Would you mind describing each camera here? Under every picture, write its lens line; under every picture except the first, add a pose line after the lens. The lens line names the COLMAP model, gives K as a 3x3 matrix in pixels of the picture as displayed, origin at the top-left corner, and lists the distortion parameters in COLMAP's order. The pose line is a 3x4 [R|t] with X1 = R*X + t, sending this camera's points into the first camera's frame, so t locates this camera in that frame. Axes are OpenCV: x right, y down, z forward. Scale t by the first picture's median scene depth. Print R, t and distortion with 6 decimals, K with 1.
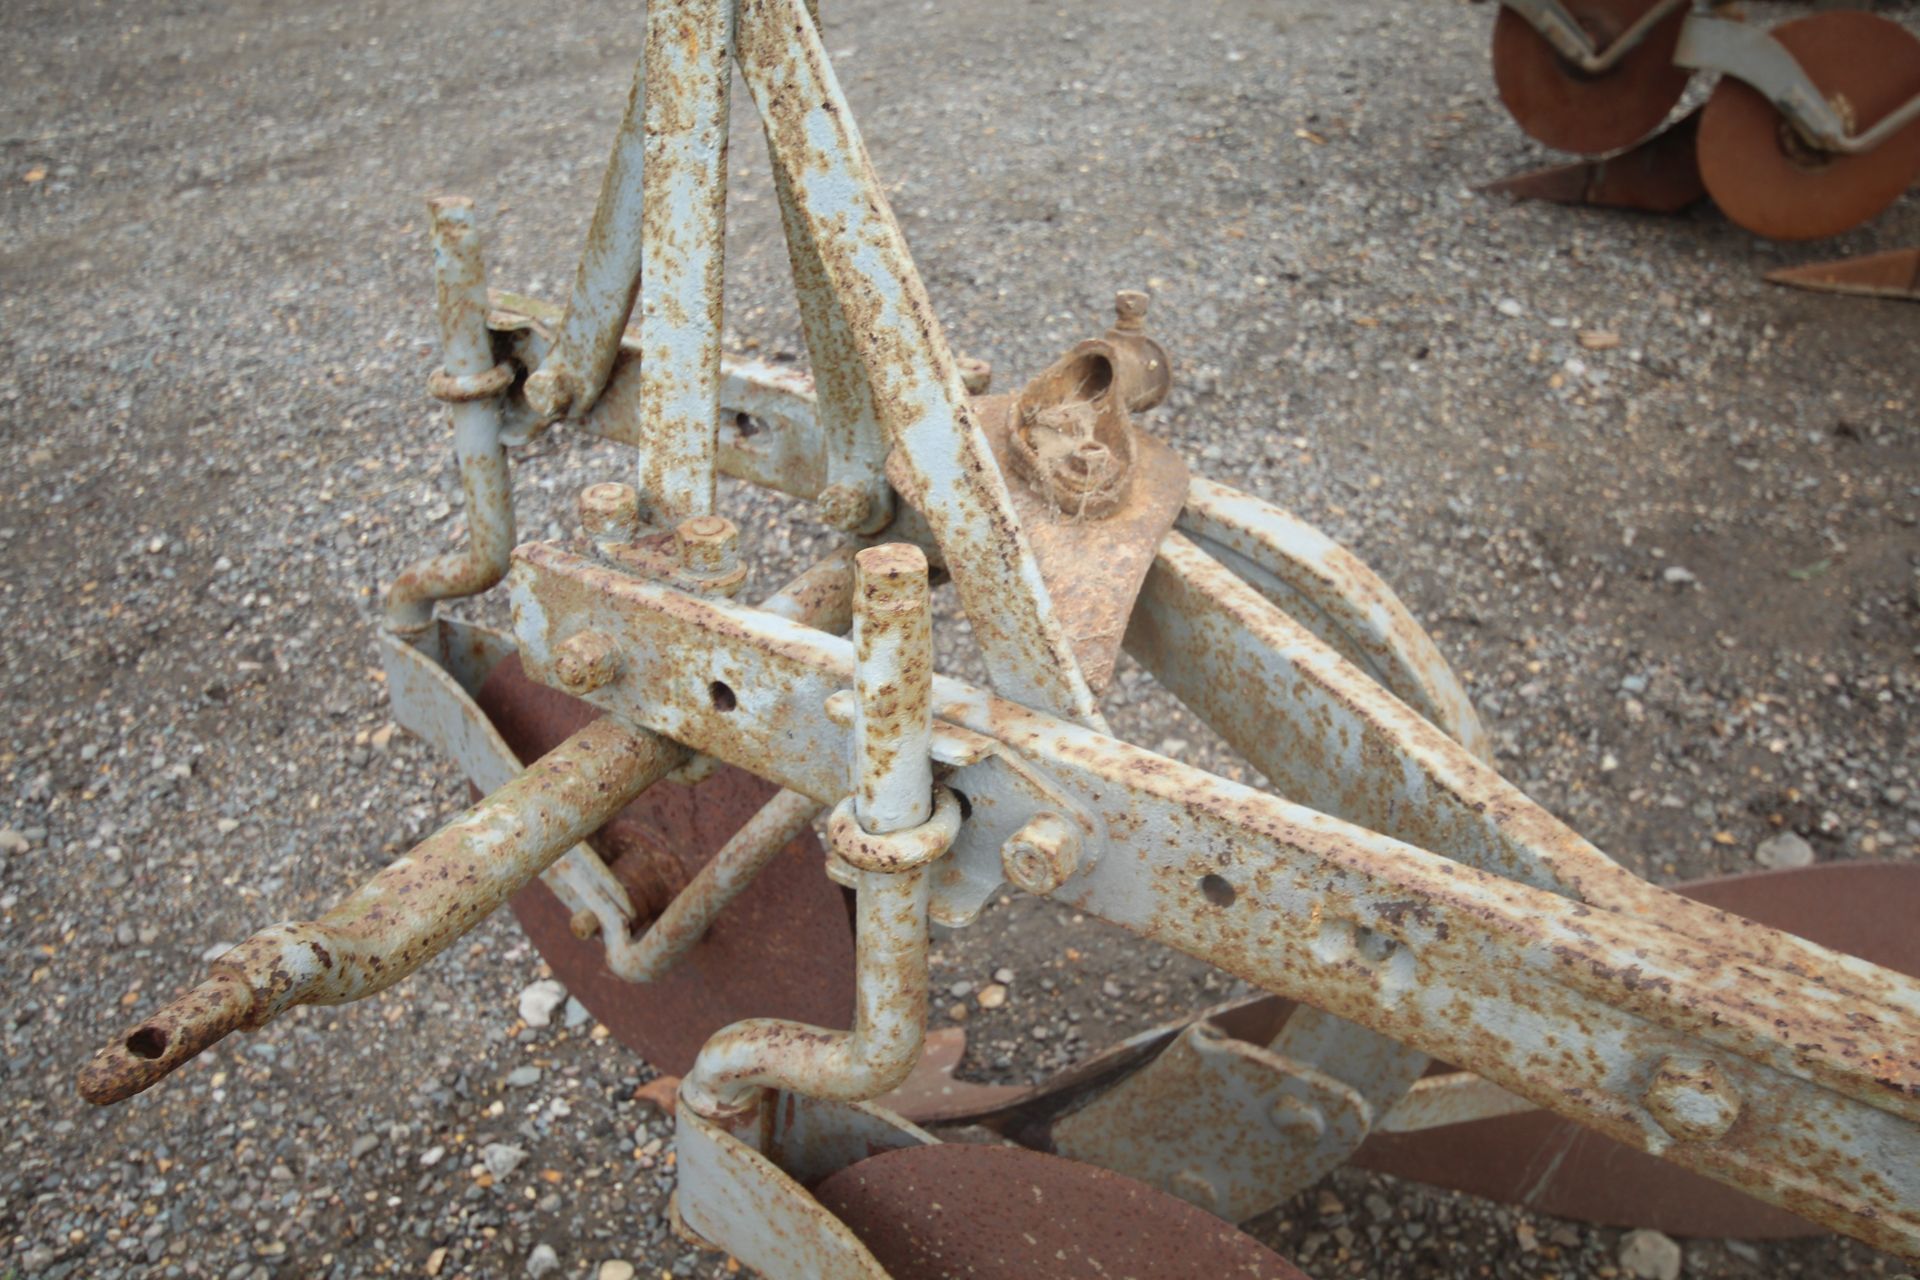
lens RADIAL K [[1647.1, 0, 968.6], [0, 1647.1, 644.0], [0, 0, 1]] dist [-0.004907, 0.055217]
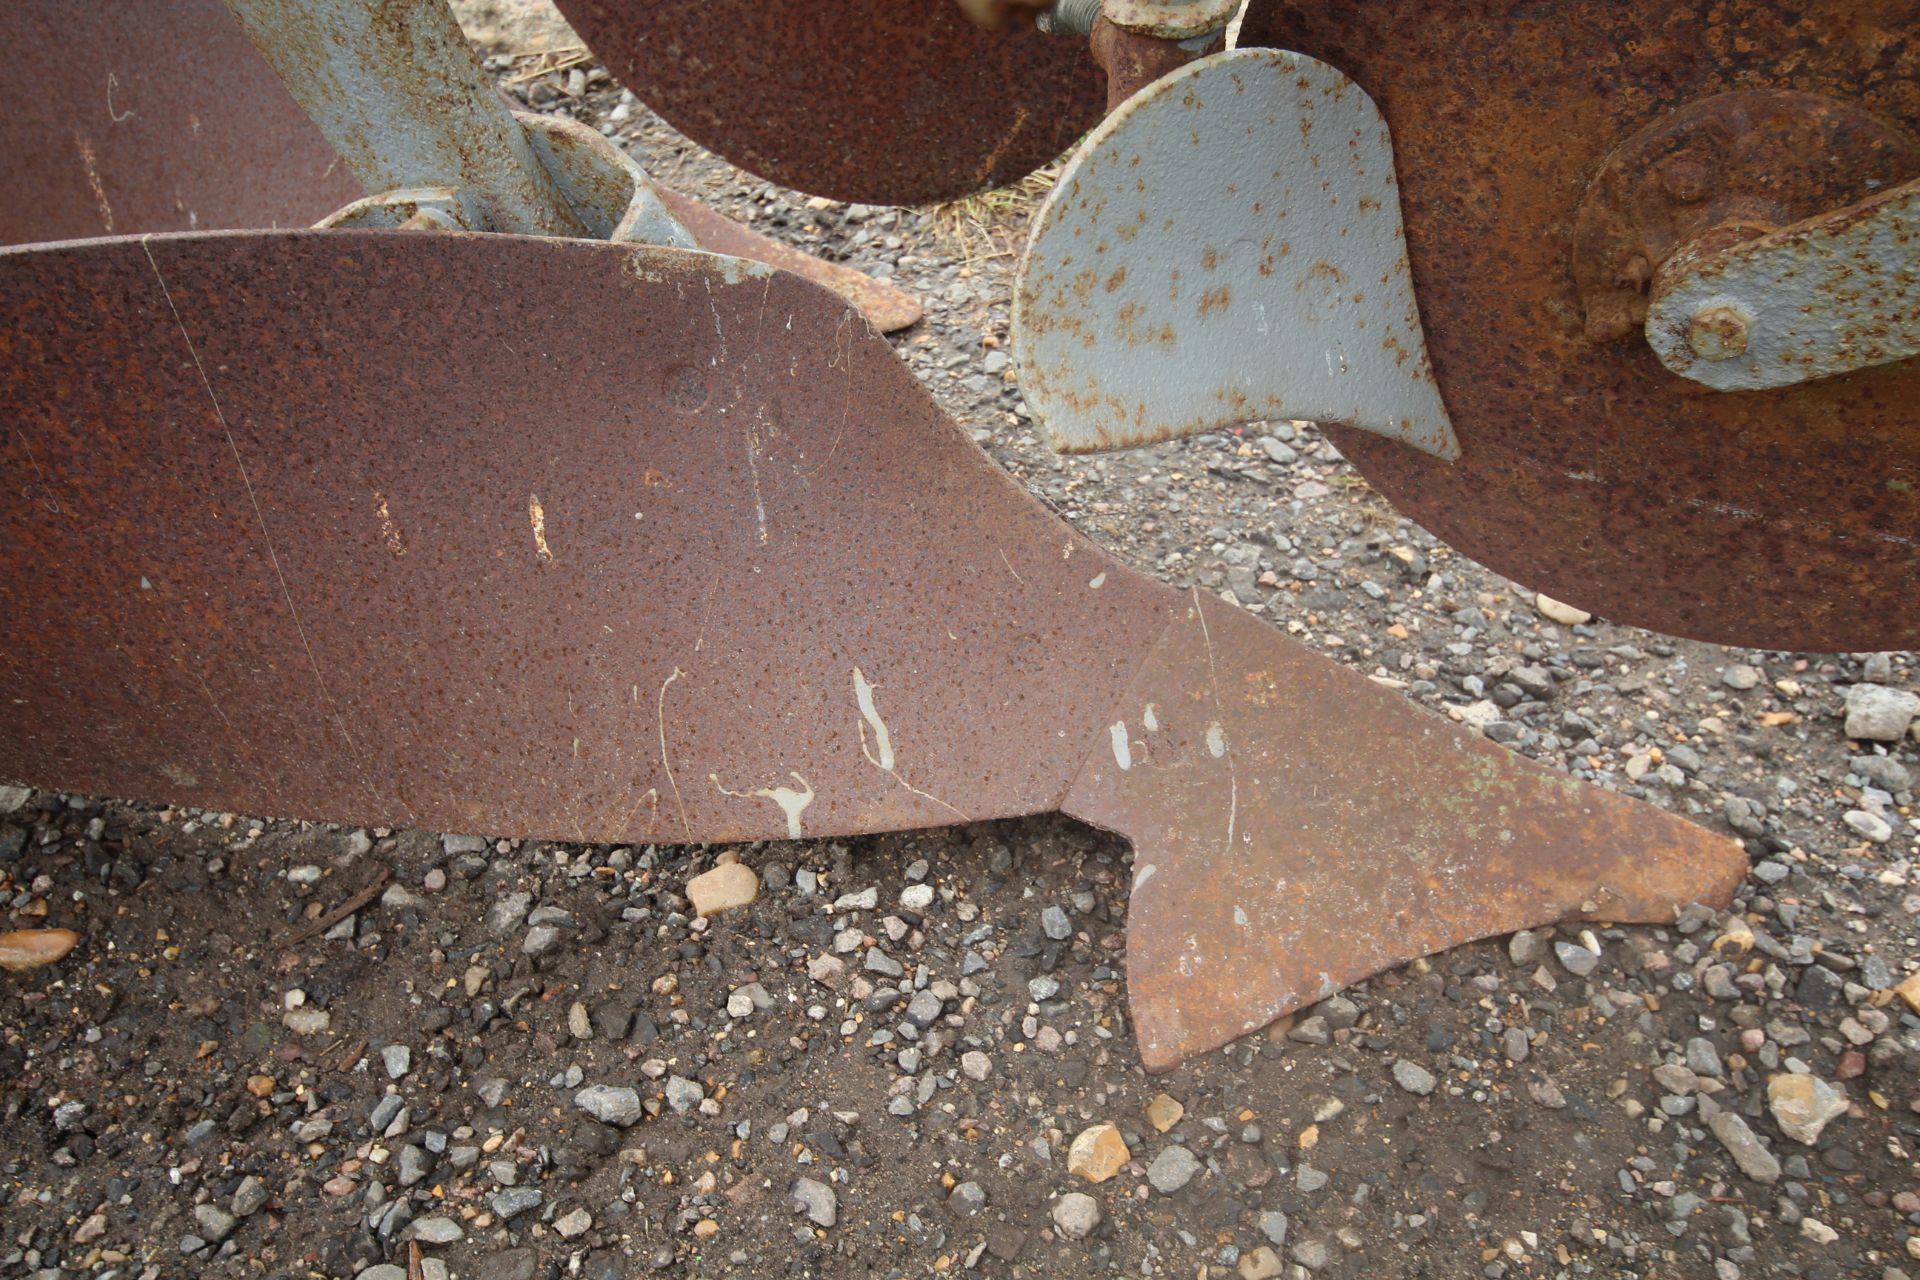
lens RADIAL K [[1647.1, 0, 969.5], [0, 1647.1, 650.0], [0, 0, 1]] dist [-0.004907, 0.055217]
pose [[-0.991154, 0.128819, -0.031927, 0.046933], [-0.001837, 0.227223, 0.973841, -0.247028], [0.132704, 0.965285, -0.224976, 1.035617]]
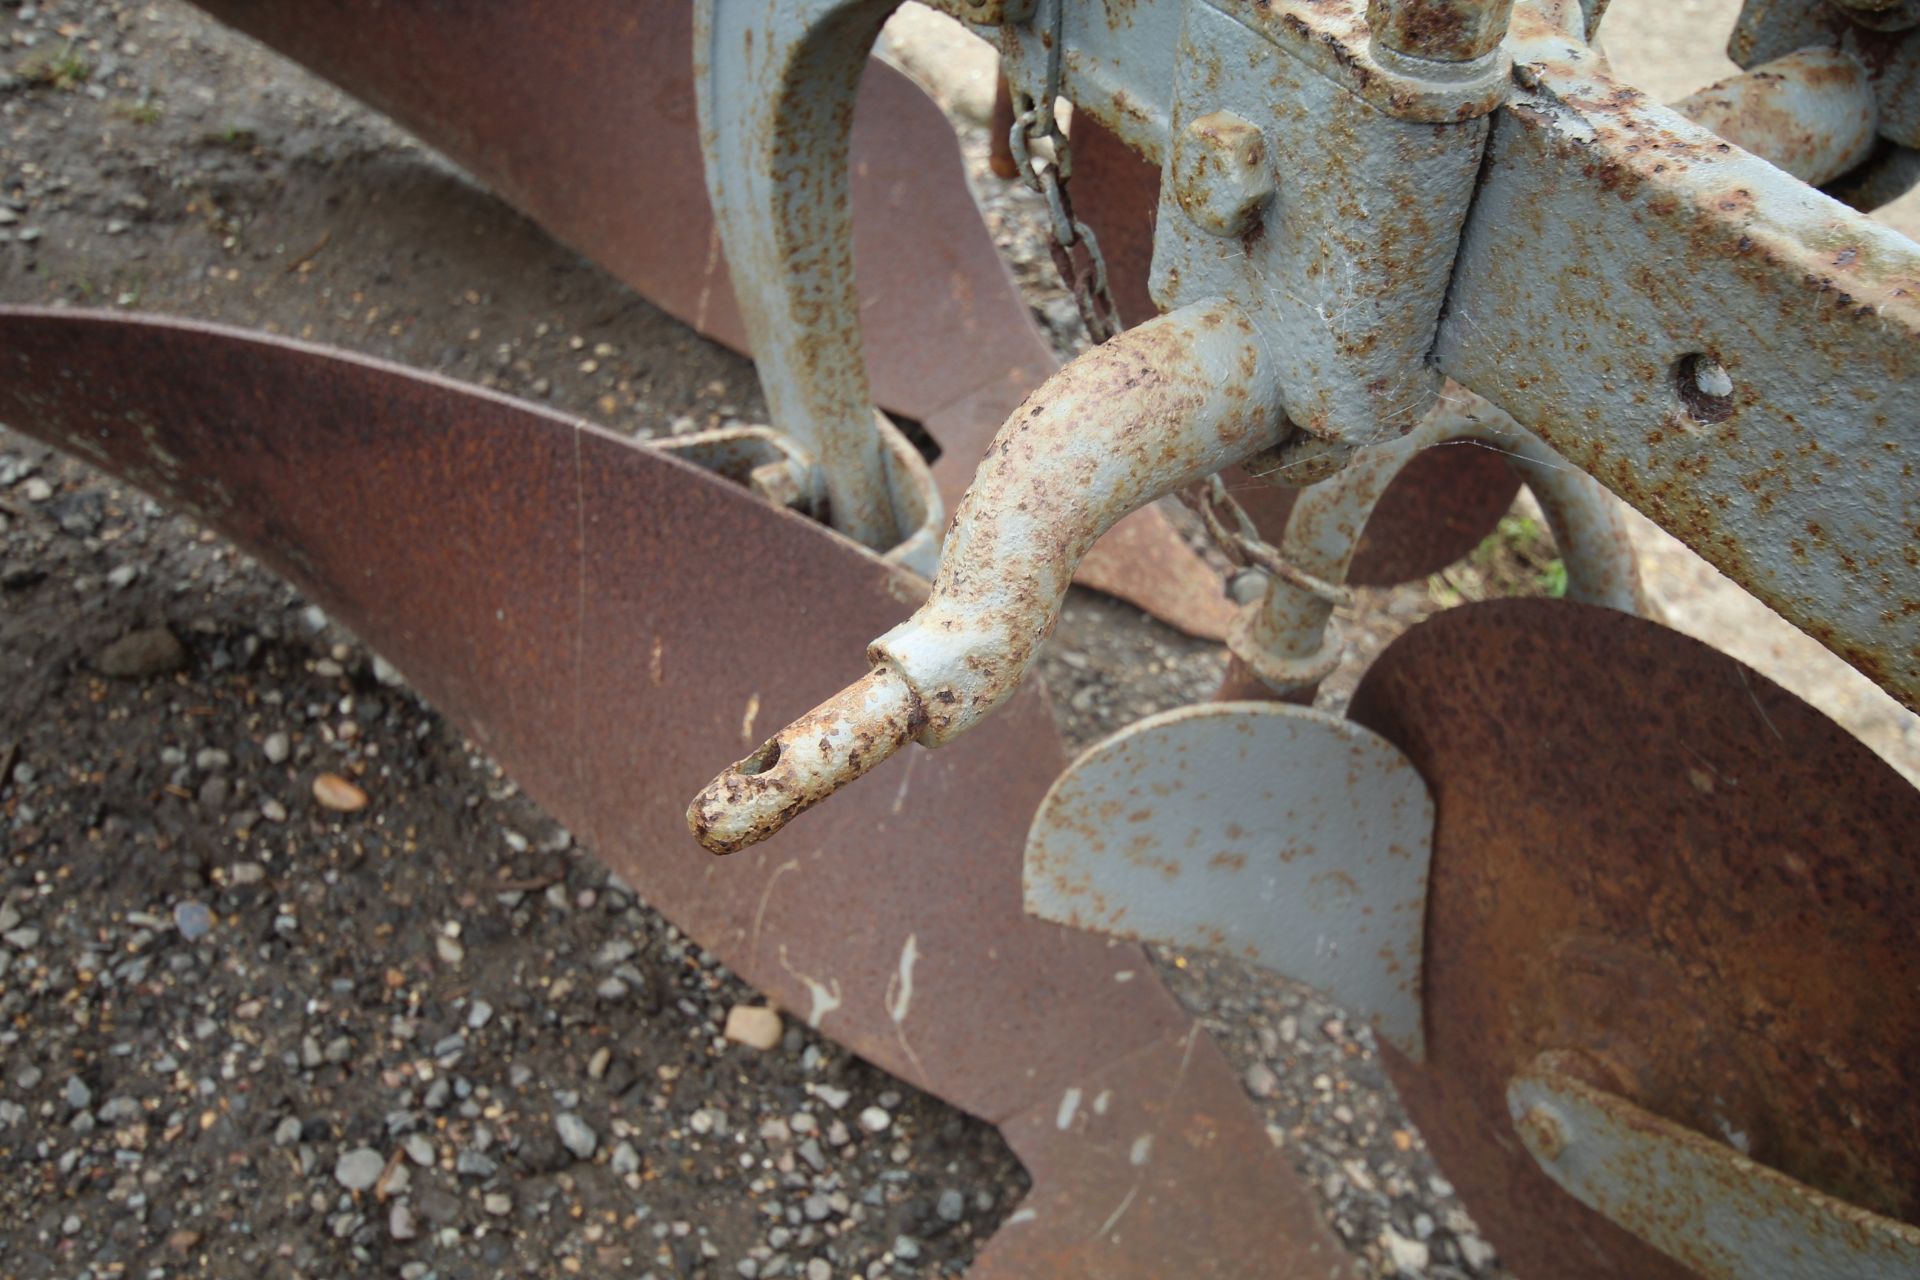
lens RADIAL K [[1647.1, 0, 971.0], [0, 1647.1, 651.7], [0, 0, 1]] dist [-0.004907, 0.055217]
pose [[-0.894047, -0.360754, 0.265588, -0.080676], [0.170842, 0.273485, 0.946583, -0.367118], [-0.414118, 0.891663, -0.182876, 0.930995]]
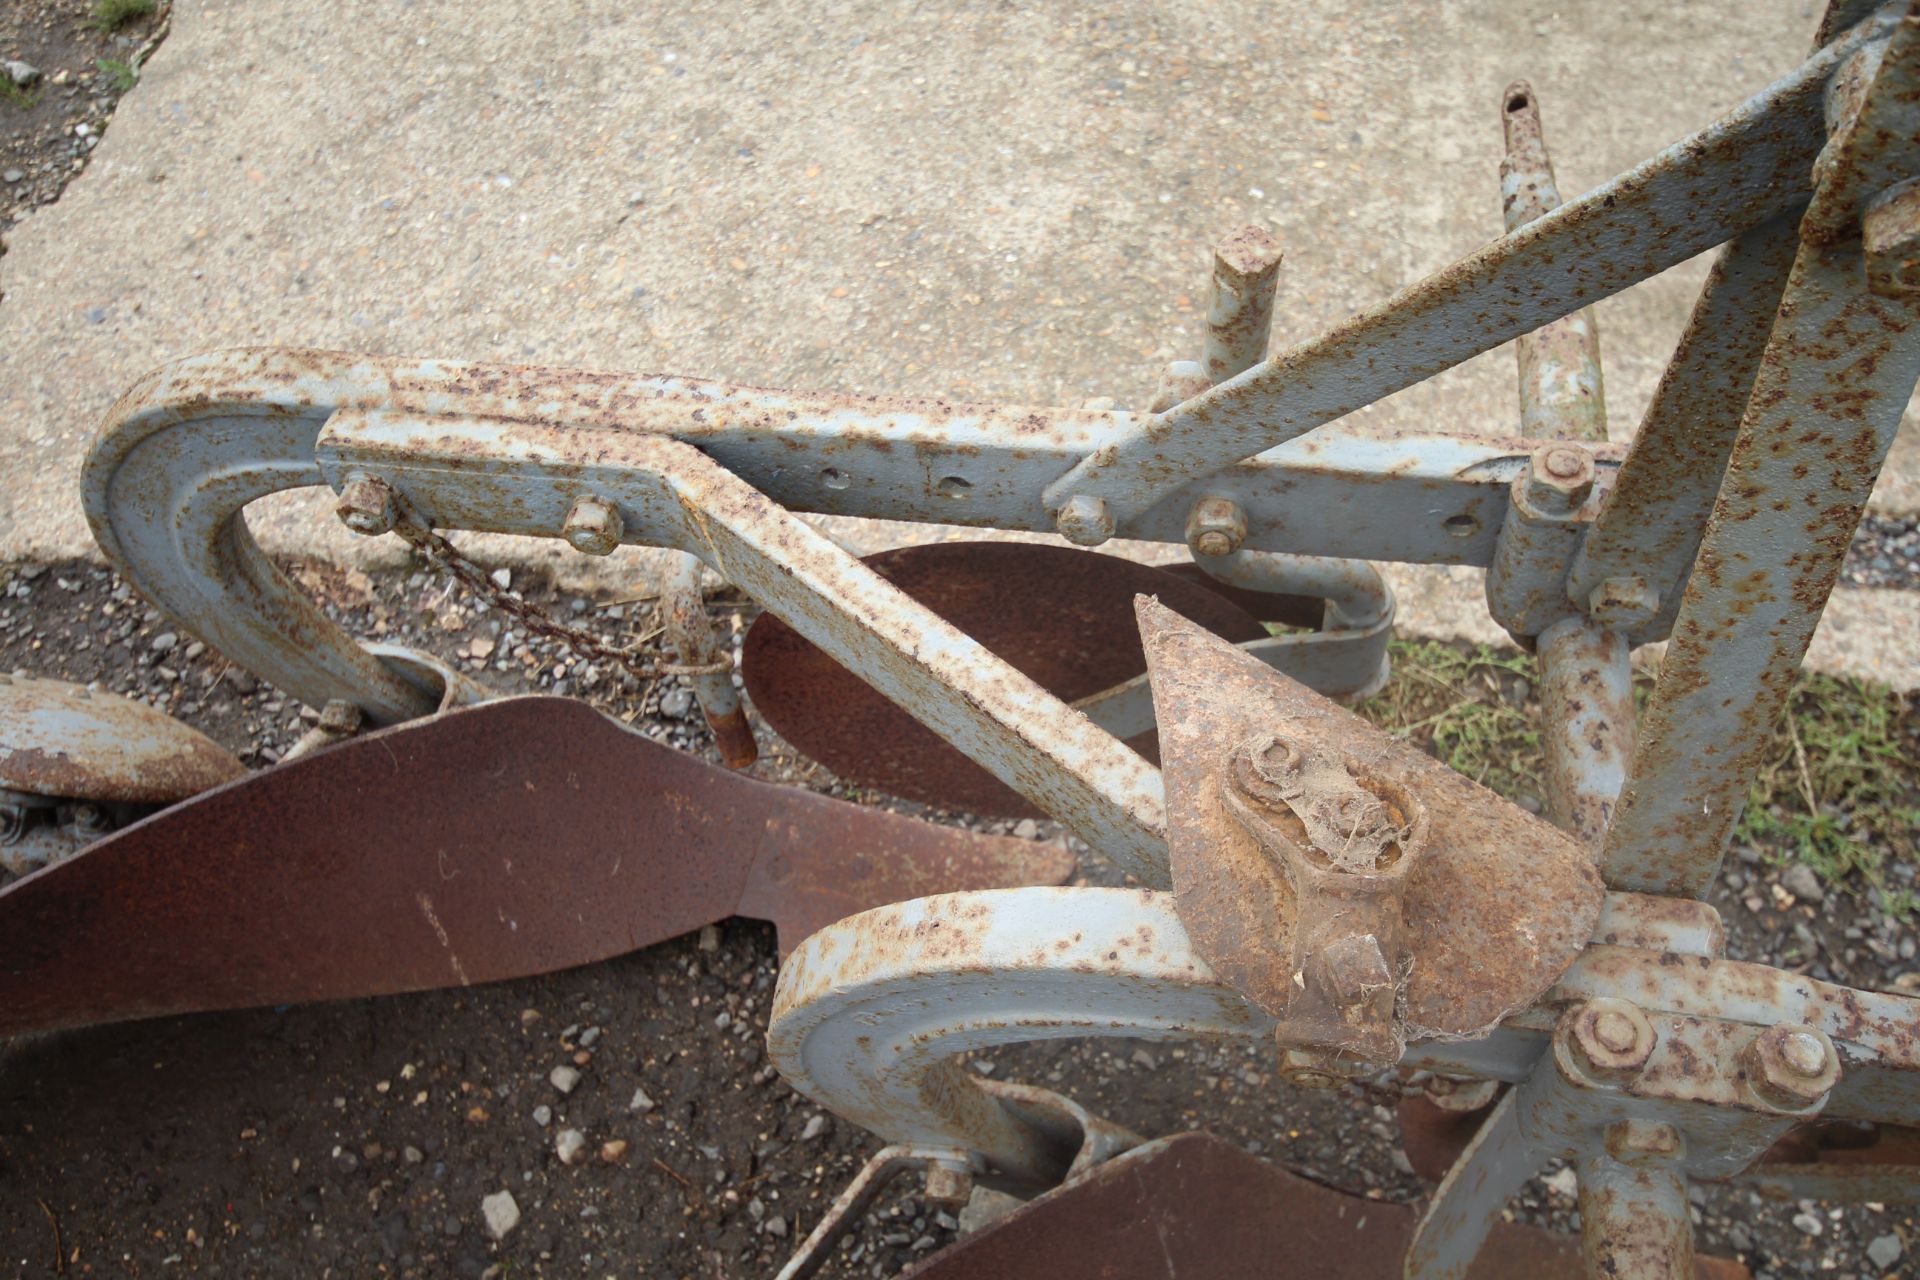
lens RADIAL K [[1647.1, 0, 969.8], [0, 1647.1, 651.6], [0, 0, 1]] dist [-0.004907, 0.055217]
pose [[-0.927876, 0.339904, -0.153331, 0.198201], [-0.136038, 0.074292, 0.987914, -0.553979], [0.347188, 0.937521, -0.022694, 0.585833]]
